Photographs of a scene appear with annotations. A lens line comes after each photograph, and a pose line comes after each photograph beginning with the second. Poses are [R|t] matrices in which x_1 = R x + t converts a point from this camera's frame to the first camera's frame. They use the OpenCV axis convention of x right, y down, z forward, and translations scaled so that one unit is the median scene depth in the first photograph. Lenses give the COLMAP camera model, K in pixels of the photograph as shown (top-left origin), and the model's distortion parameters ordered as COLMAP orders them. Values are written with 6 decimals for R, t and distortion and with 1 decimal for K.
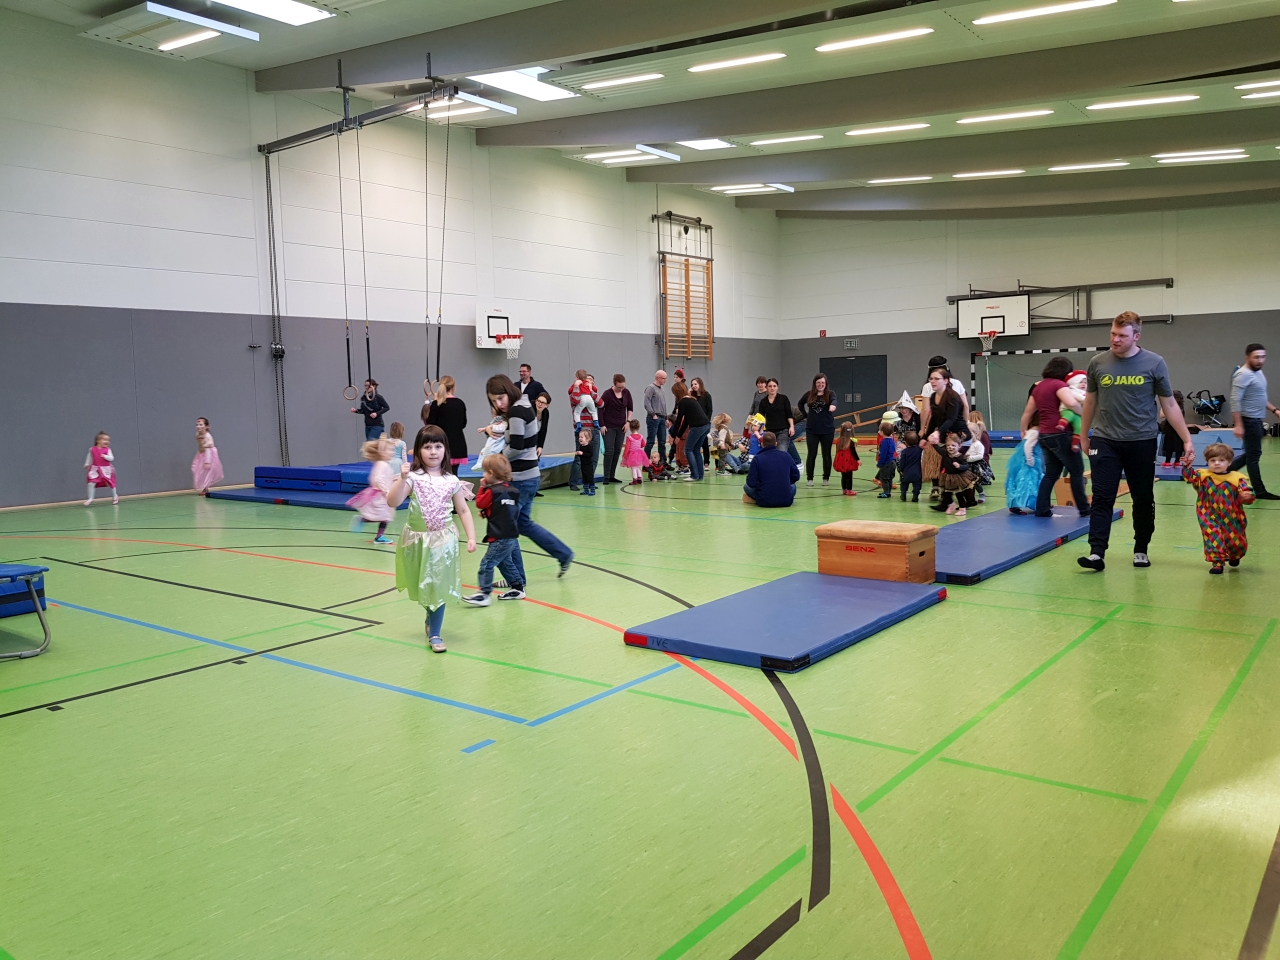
lens RADIAL K [[988.2, 0, 617.6], [0, 988.2, 456.4], [0, 0, 1]] dist [0.091417, -0.169297]
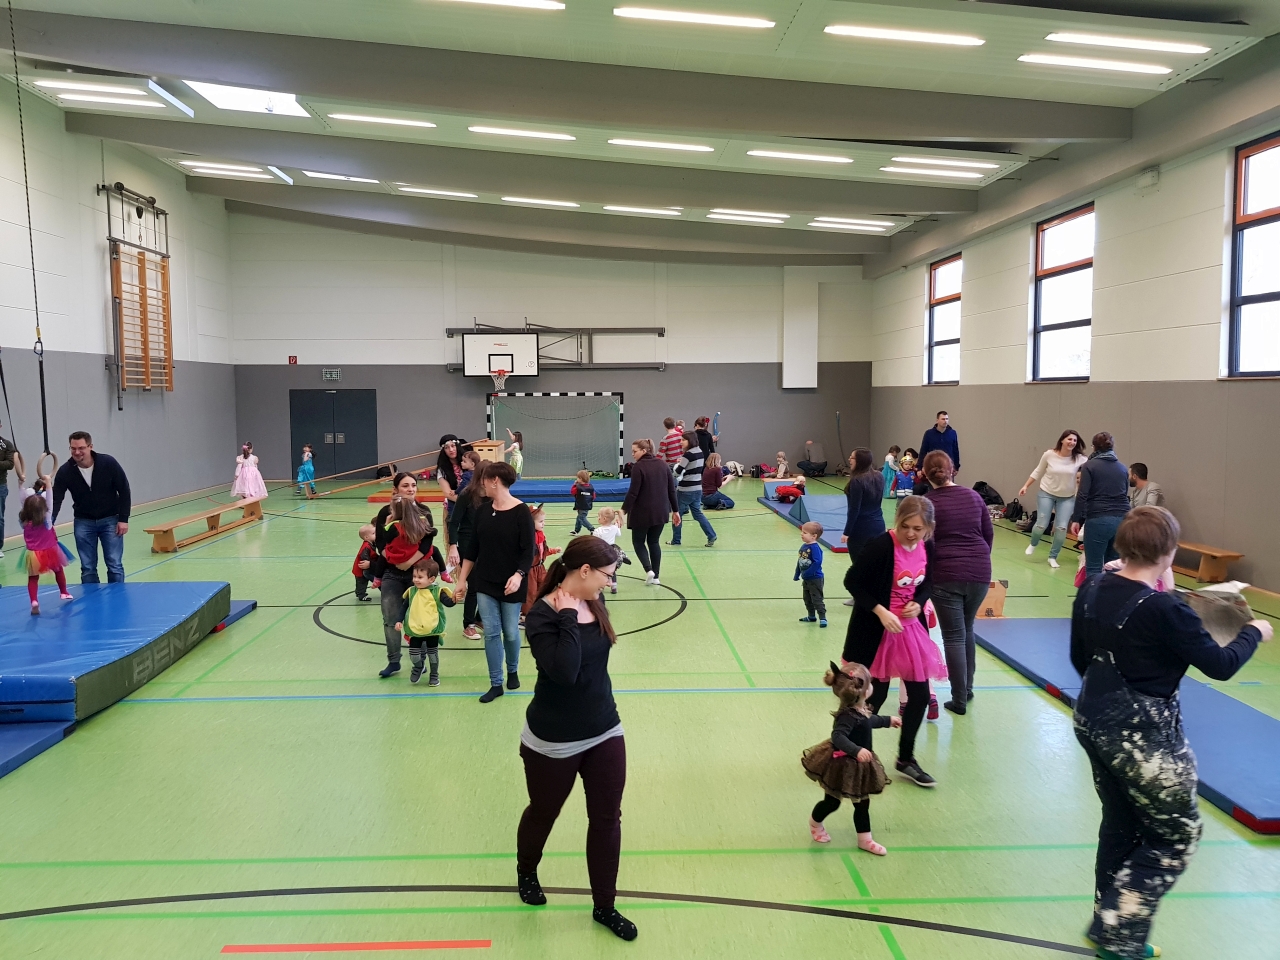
lens RADIAL K [[988.2, 0, 617.6], [0, 988.2, 456.4], [0, 0, 1]] dist [0.091417, -0.169297]
pose [[0.759127, -0.020575, 0.650617, -0.148518], [0.029101, 0.999574, -0.002343, -0.039766], [-0.650291, 0.020712, 0.759403, 0.231729]]
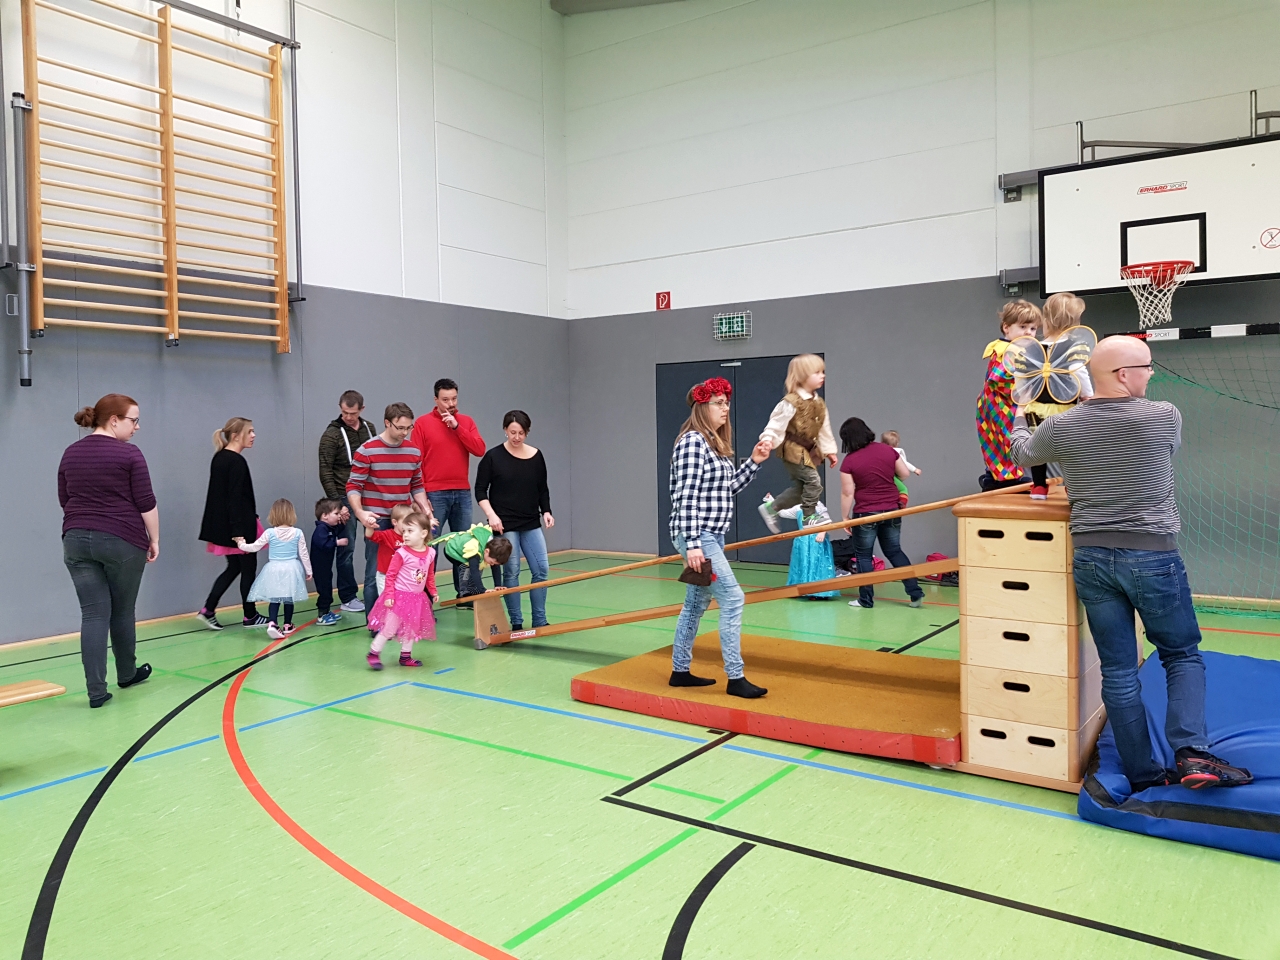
lens RADIAL K [[979.2, 0, 621.1], [0, 979.2, 454.6], [0, 0, 1]] dist [0.099032, -0.161980]
pose [[0.998610, 0.009325, 0.051882, 0.199144], [-0.007115, 0.999066, -0.042625, -0.054989], [-0.052231, 0.042196, 0.997743, 0.721955]]
